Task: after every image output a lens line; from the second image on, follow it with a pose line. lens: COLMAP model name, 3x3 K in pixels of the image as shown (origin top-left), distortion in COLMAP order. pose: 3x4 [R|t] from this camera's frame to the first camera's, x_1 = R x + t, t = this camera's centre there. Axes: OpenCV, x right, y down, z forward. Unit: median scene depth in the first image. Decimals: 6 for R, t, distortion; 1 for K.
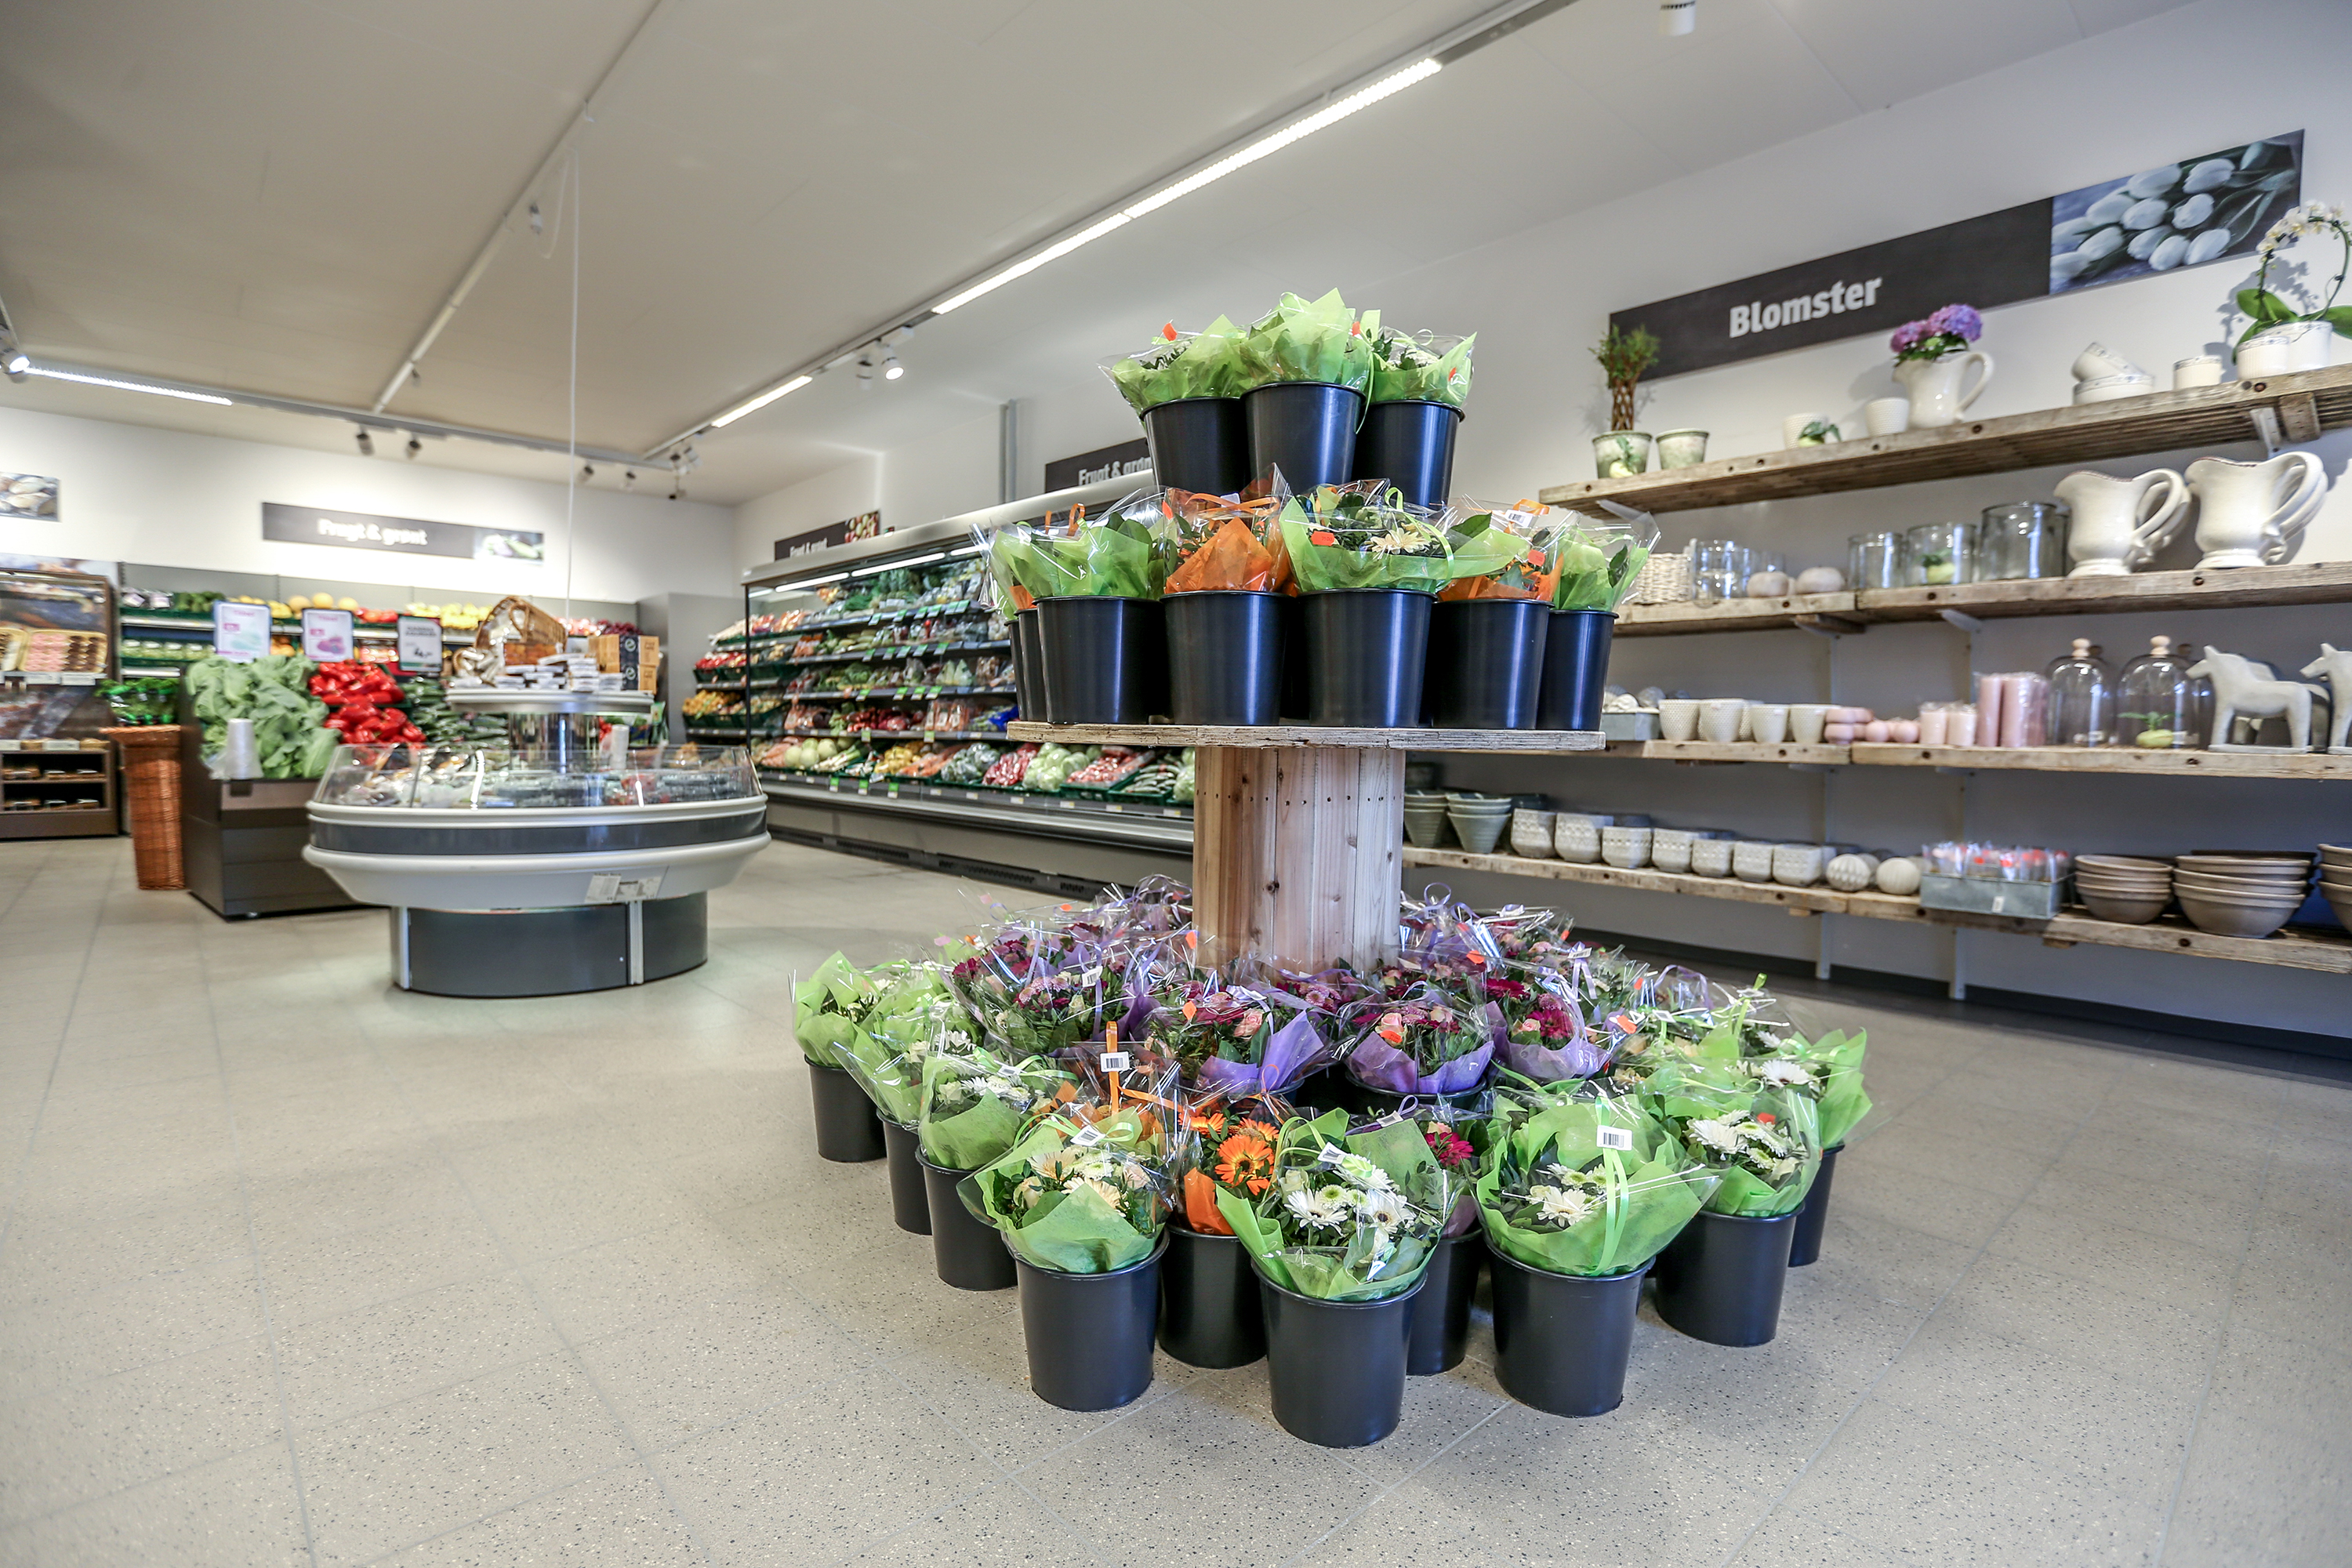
lens RADIAL K [[1124.7, 0, 1173.9], [0, 1124.7, 754.6], [0, 0, 1]] dist [0.038157, 0.000187]
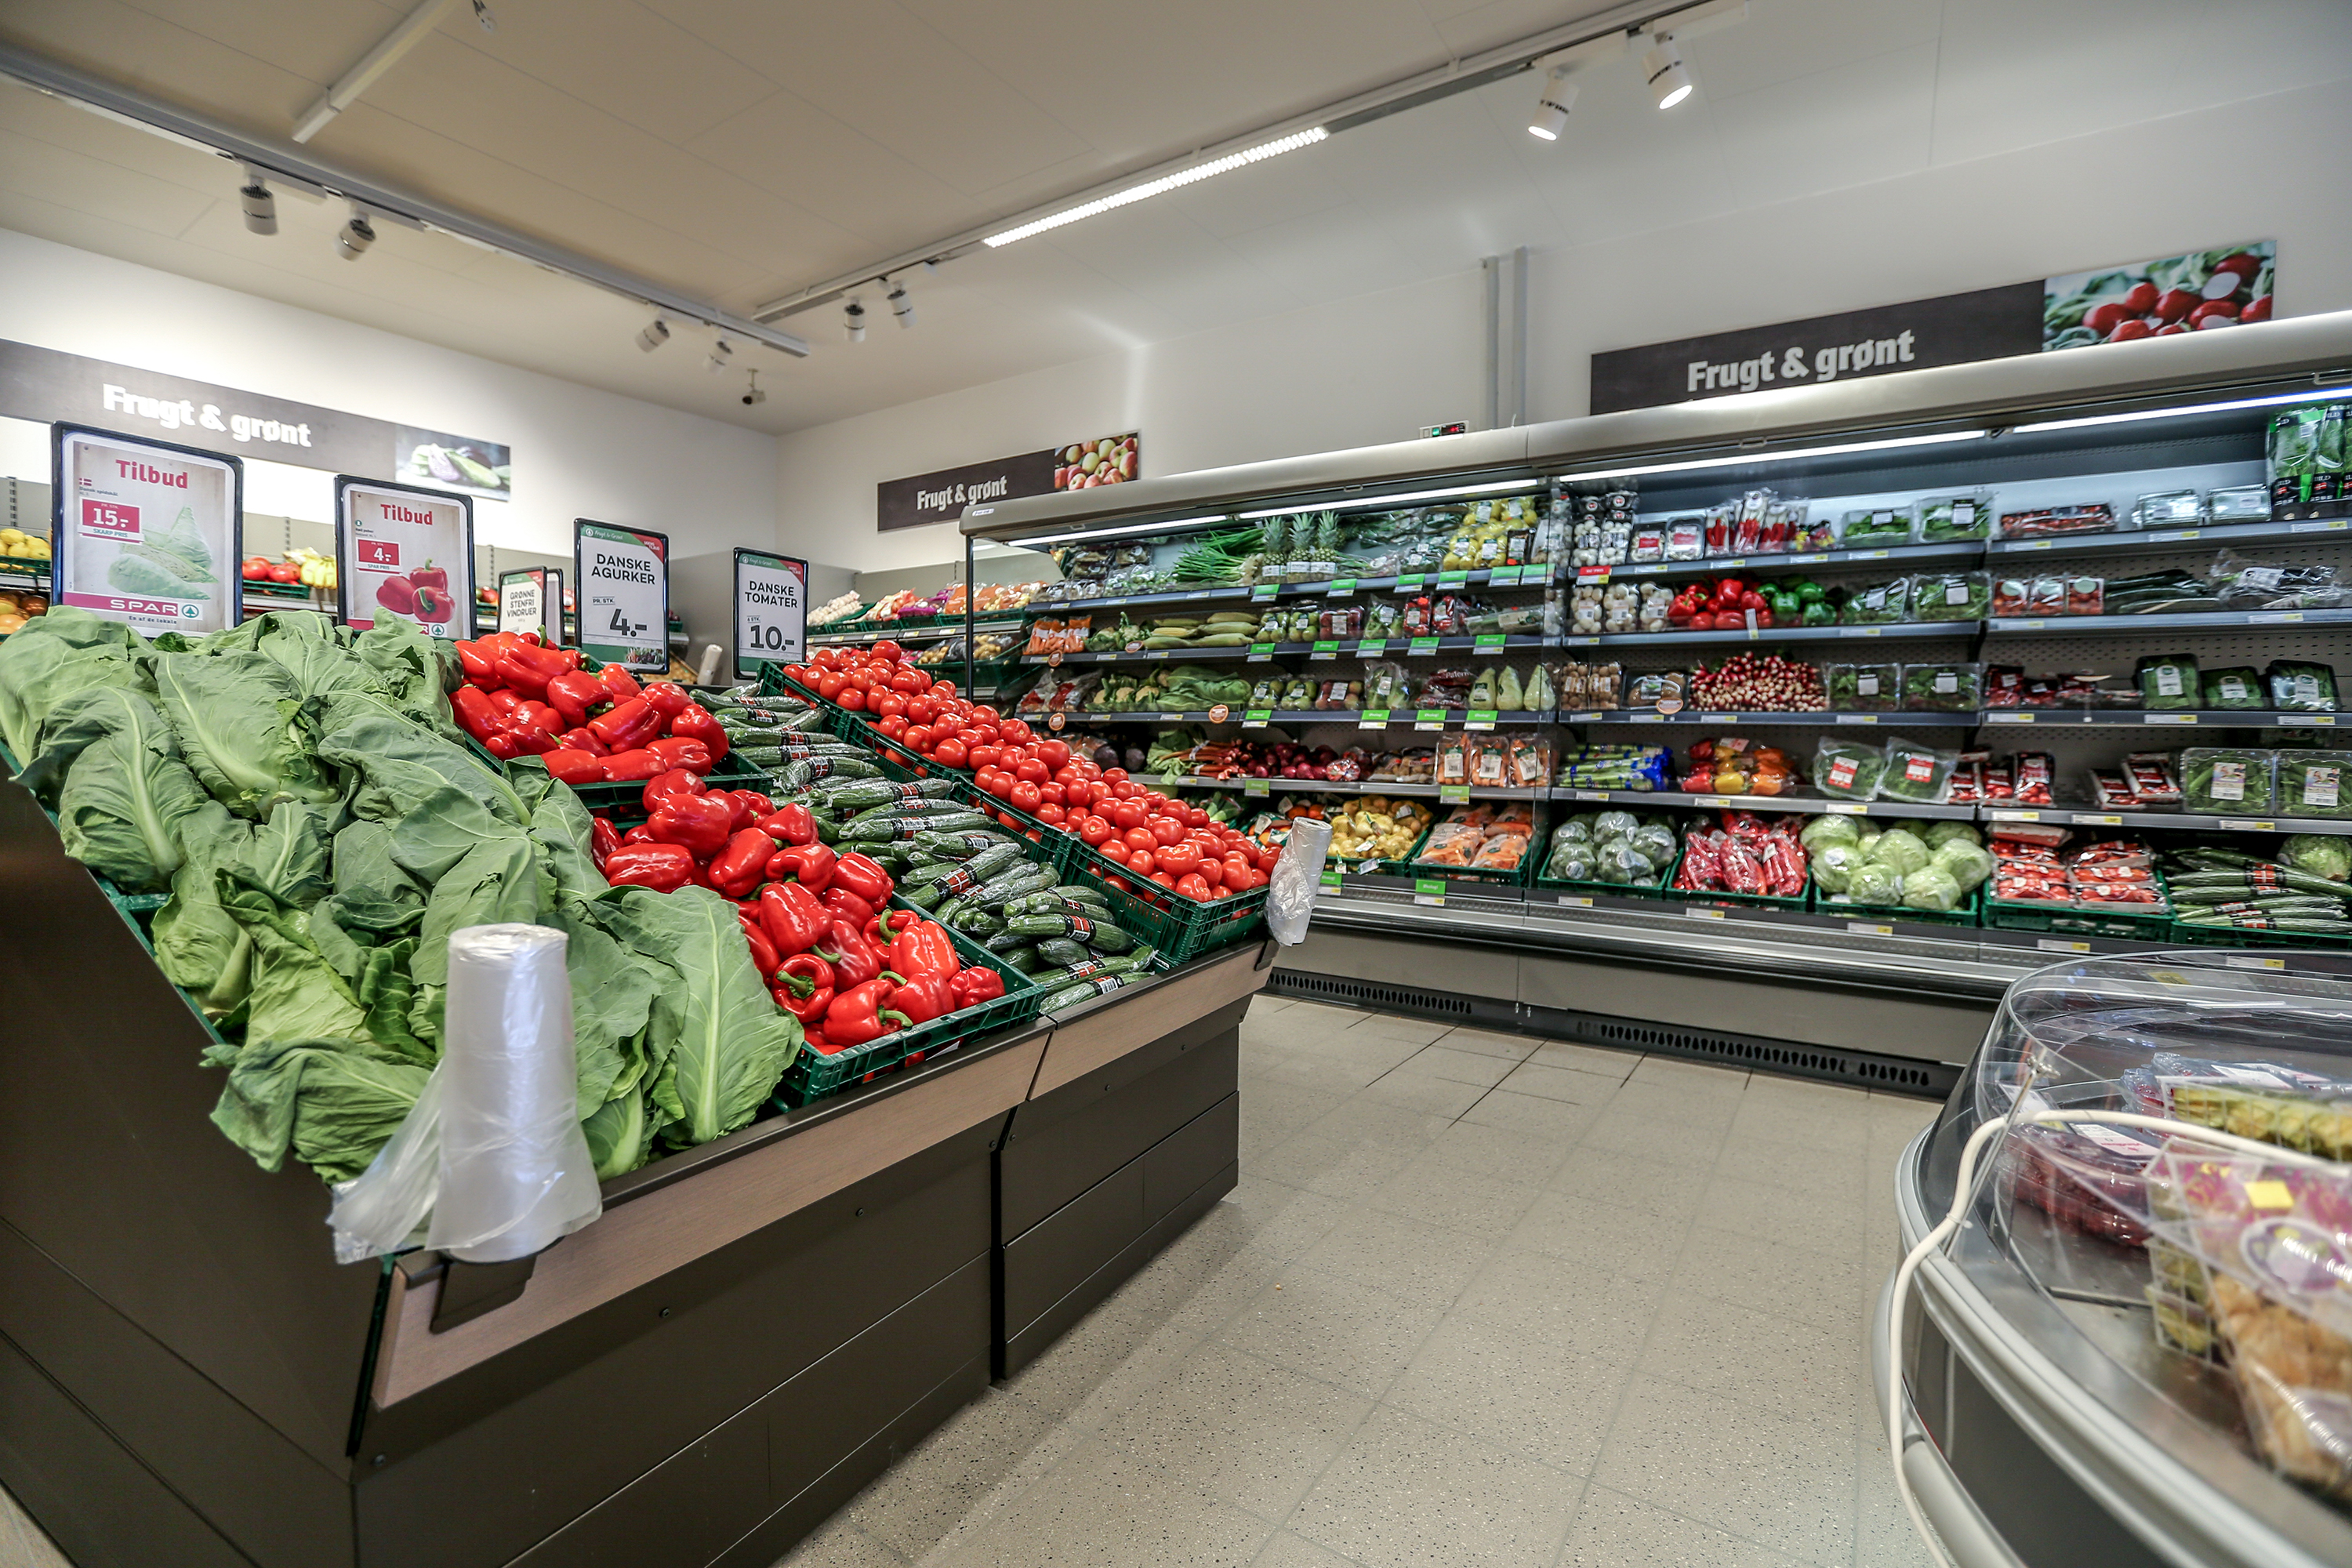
lens RADIAL K [[982.6, 0, 1176.0], [0, 982.6, 784.0], [0, 0, 1]] dist [-0.030876, 0.008942]
pose [[0.960933, -0.011812, 0.276528, -0.442530], [0.002783, 0.999451, 0.033018, -0.034696], [-0.276766, -0.030958, 0.960439, 0.486382]]
